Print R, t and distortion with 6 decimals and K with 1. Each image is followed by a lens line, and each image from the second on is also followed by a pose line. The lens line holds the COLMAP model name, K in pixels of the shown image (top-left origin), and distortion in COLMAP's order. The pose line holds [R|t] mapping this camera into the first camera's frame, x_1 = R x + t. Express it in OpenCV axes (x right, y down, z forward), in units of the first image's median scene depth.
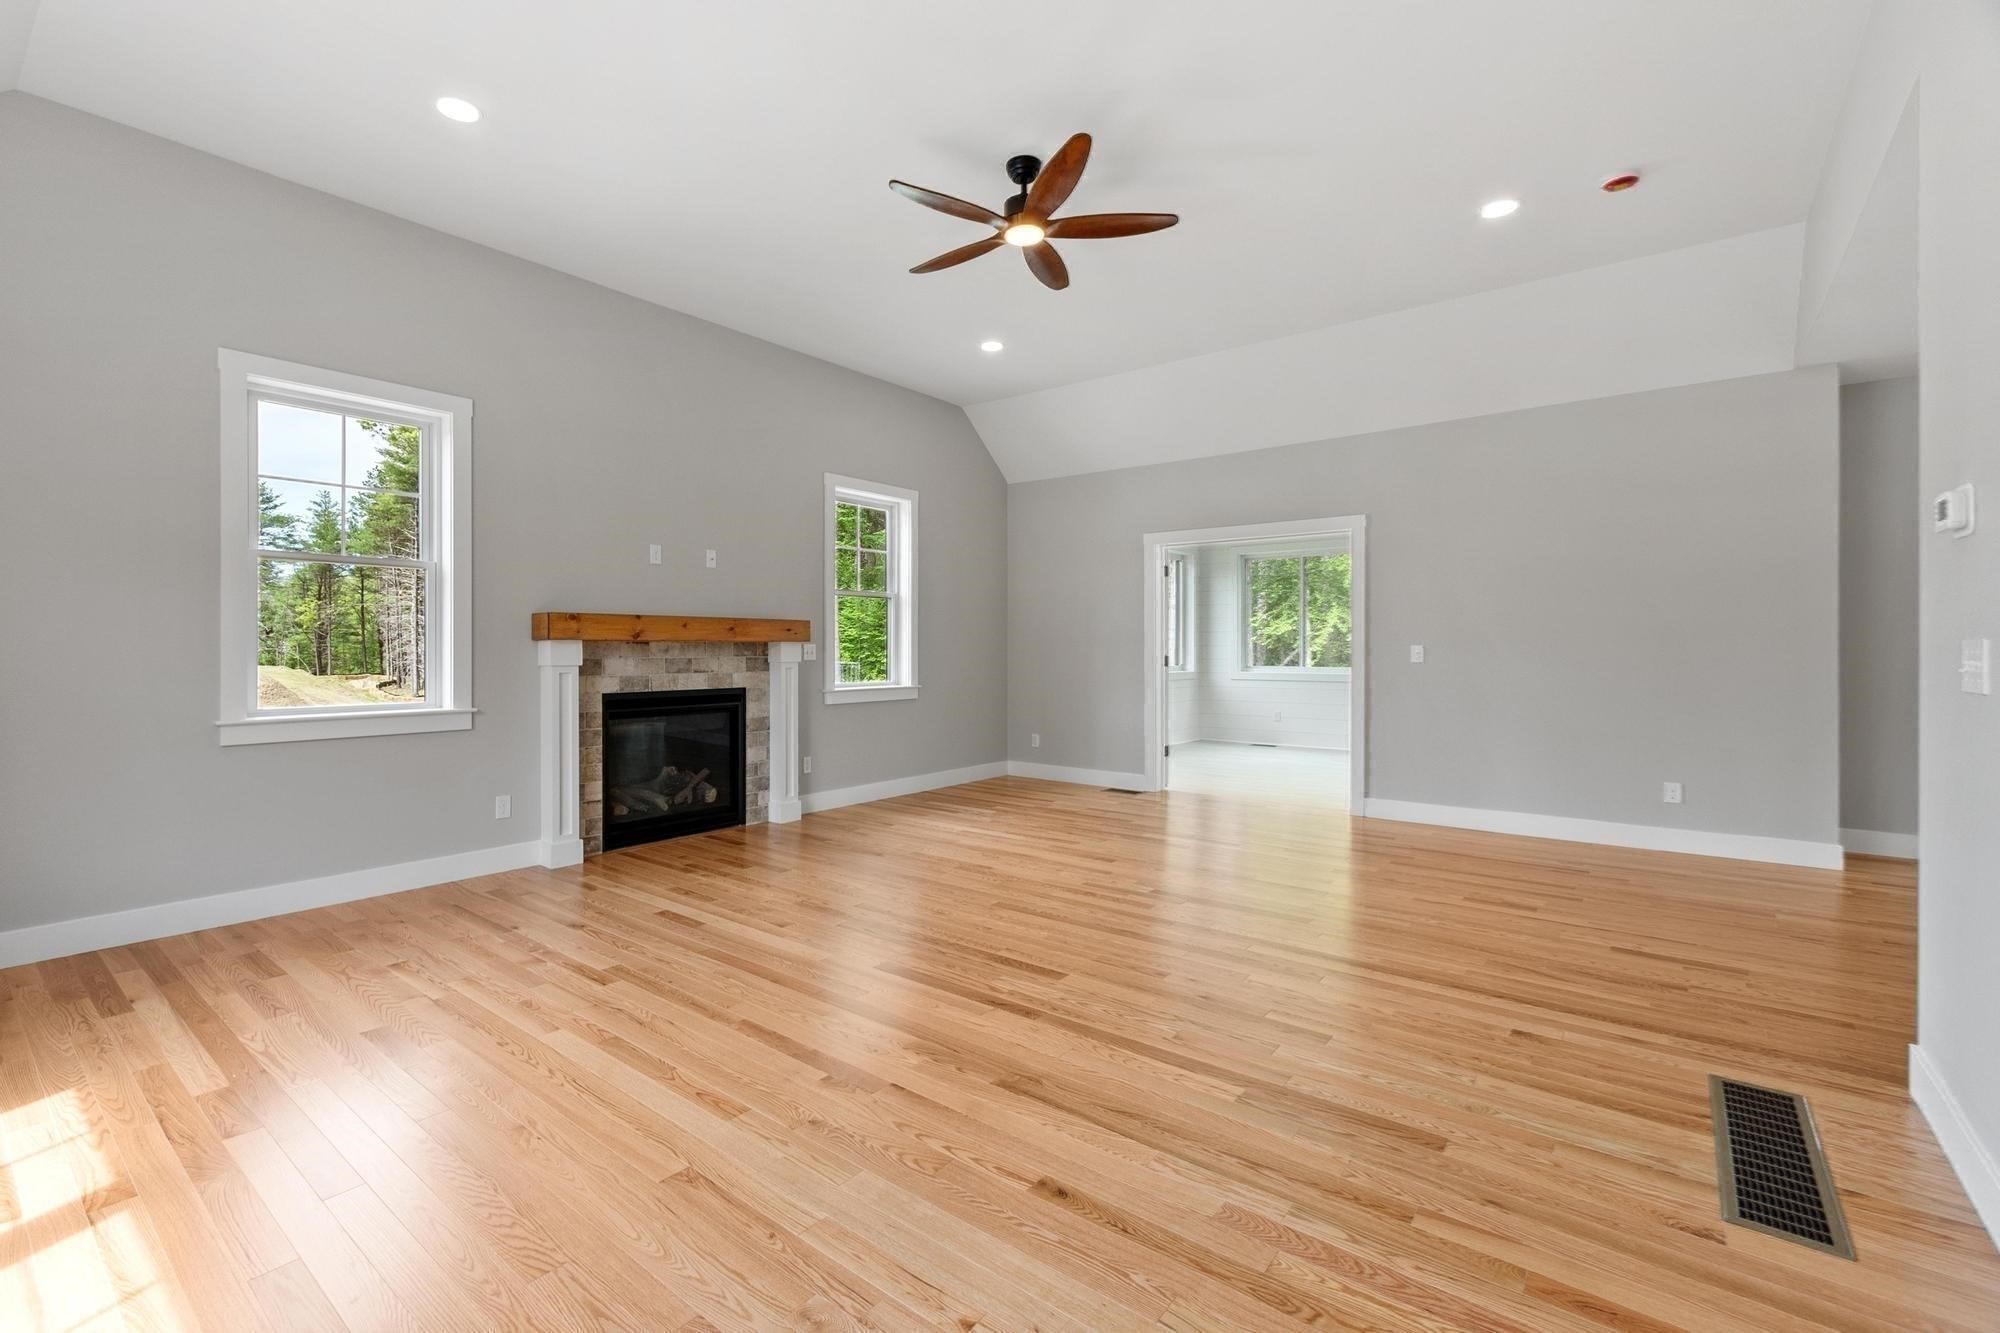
lens RADIAL K [[875.3, 0, 963.2], [0, 875.3, 646.2], [0, 0, 1]] dist [0.008994, 0.000061]
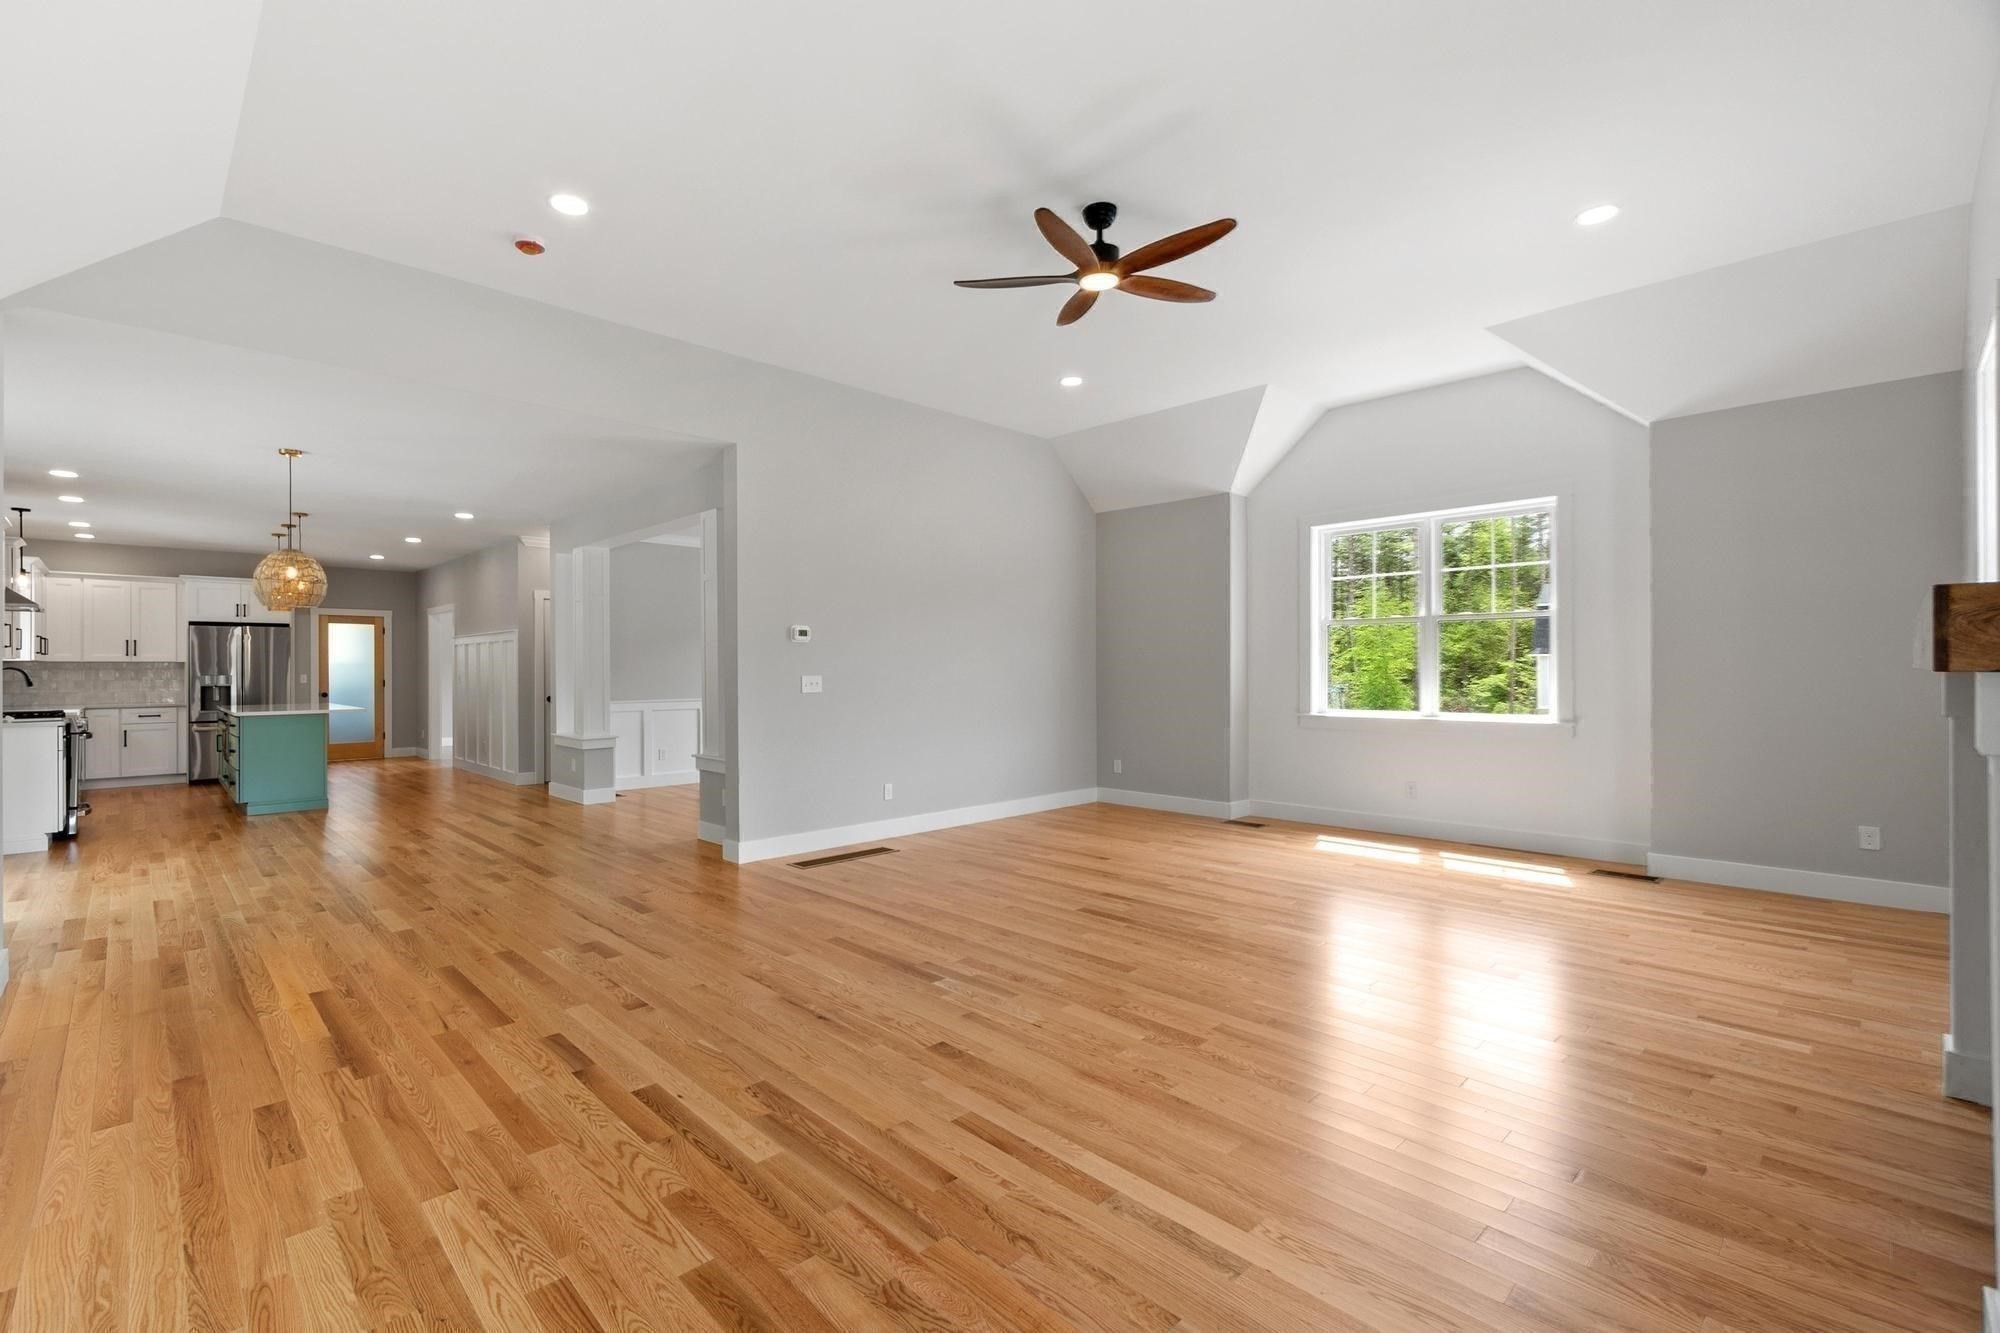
lens RADIAL K [[875.3, 0, 949.8], [0, 875.3, 670.4], [0, 0, 1]] dist [0.008994, 0.000061]
pose [[-0.989335, 0.004599, 0.145588, 0.066633], [0.004492, 0.999989, -0.001060, -0.007043], [-0.145592, -0.000395, -0.989345, 1.434950]]
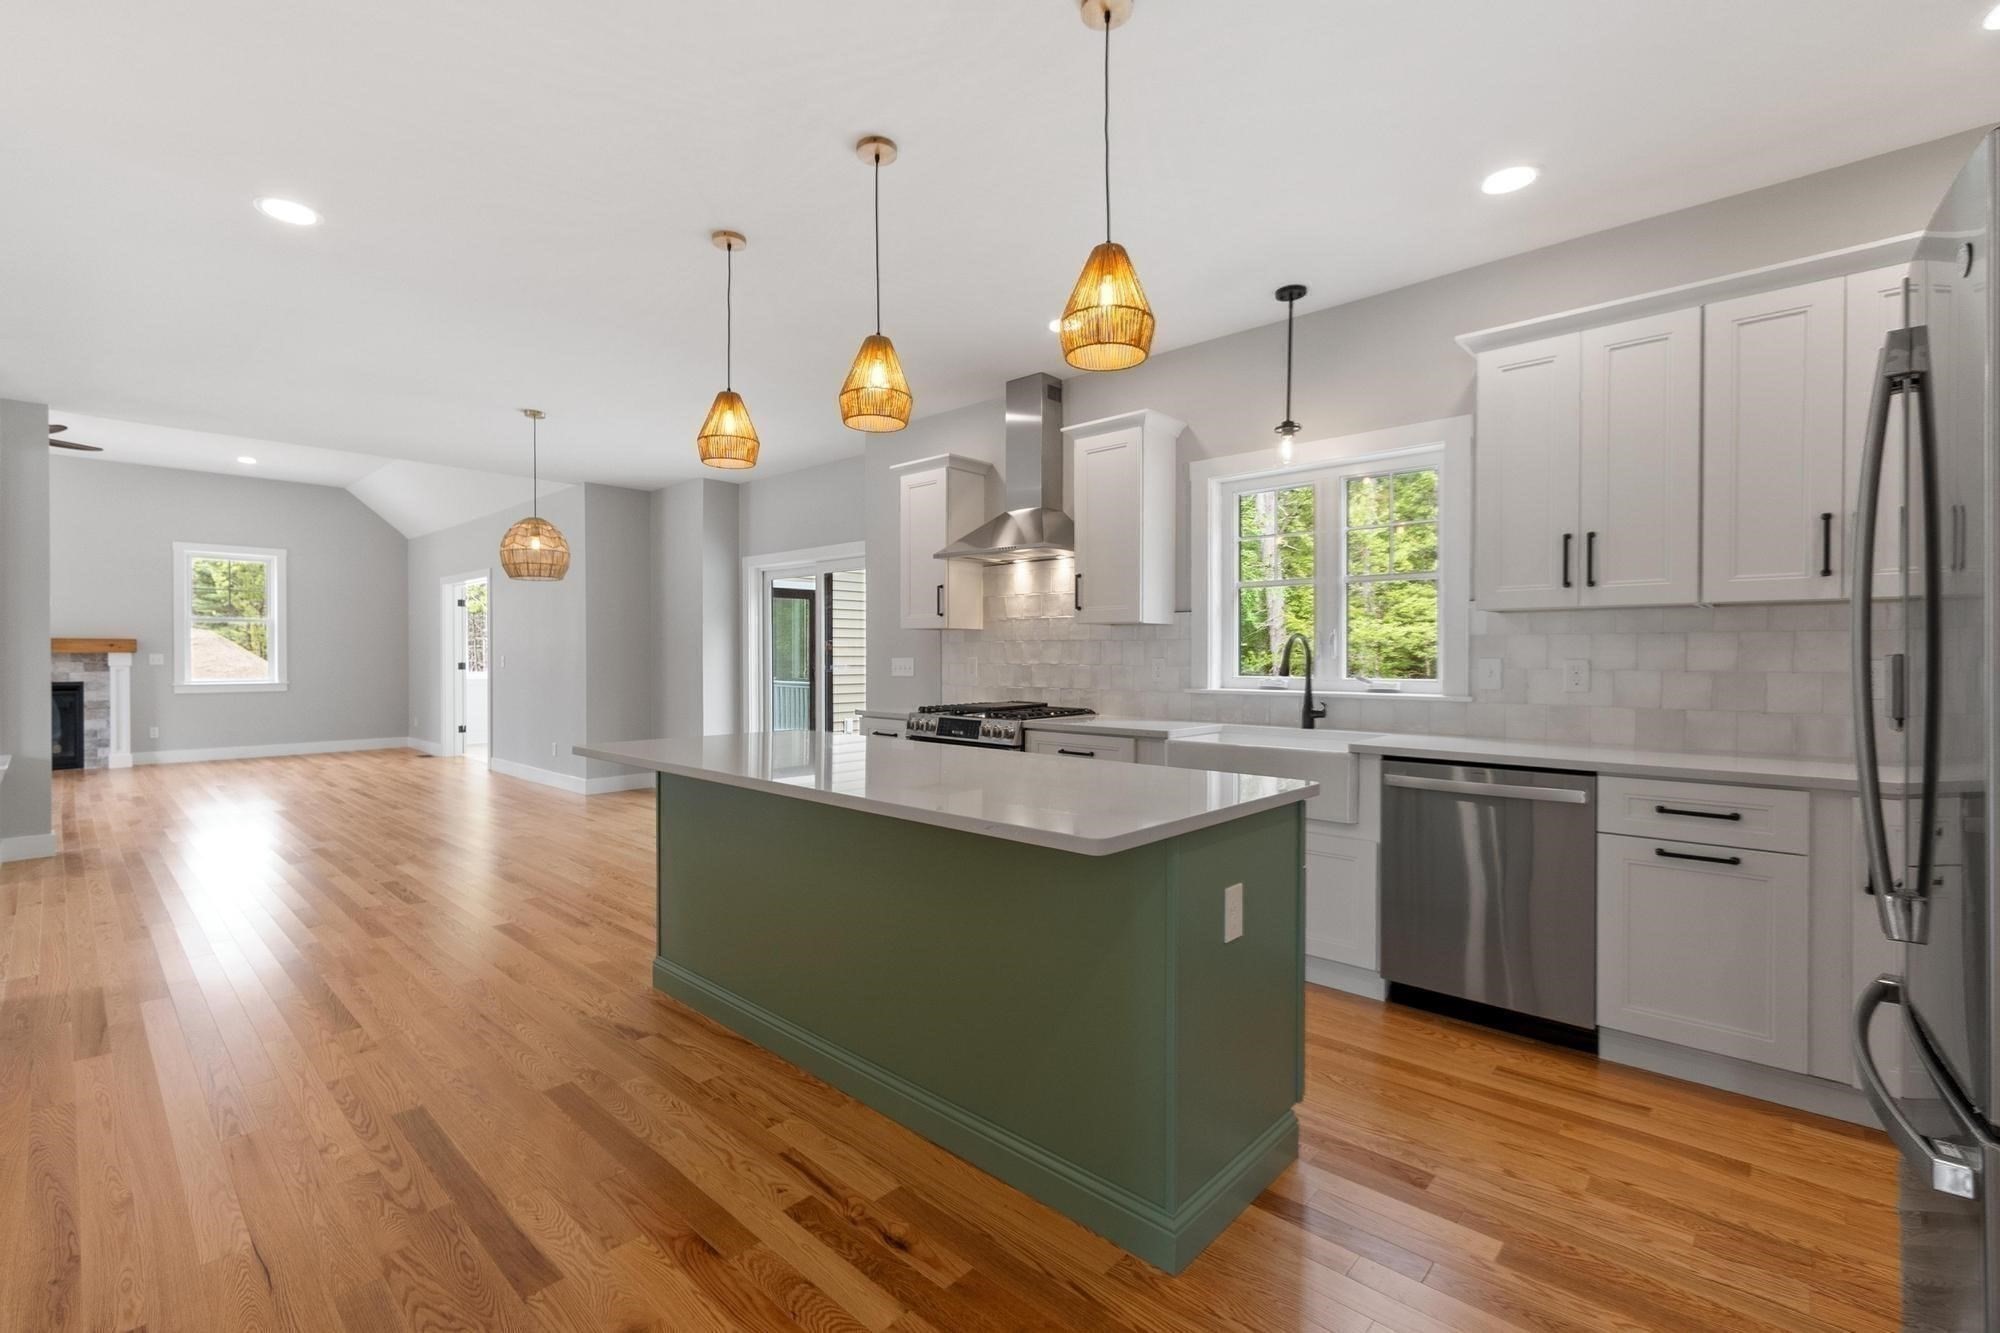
lens RADIAL K [[875.3, 0, 948.0], [0, 875.3, 660.8], [0, 0, 1]] dist [0.008994, 0.000061]
pose [[0.994763, 0.001933, -0.102192, 1.587347], [-0.001068, 0.999963, 0.008520, -0.006130], [0.102205, -0.008366, 0.994728, -0.458239]]
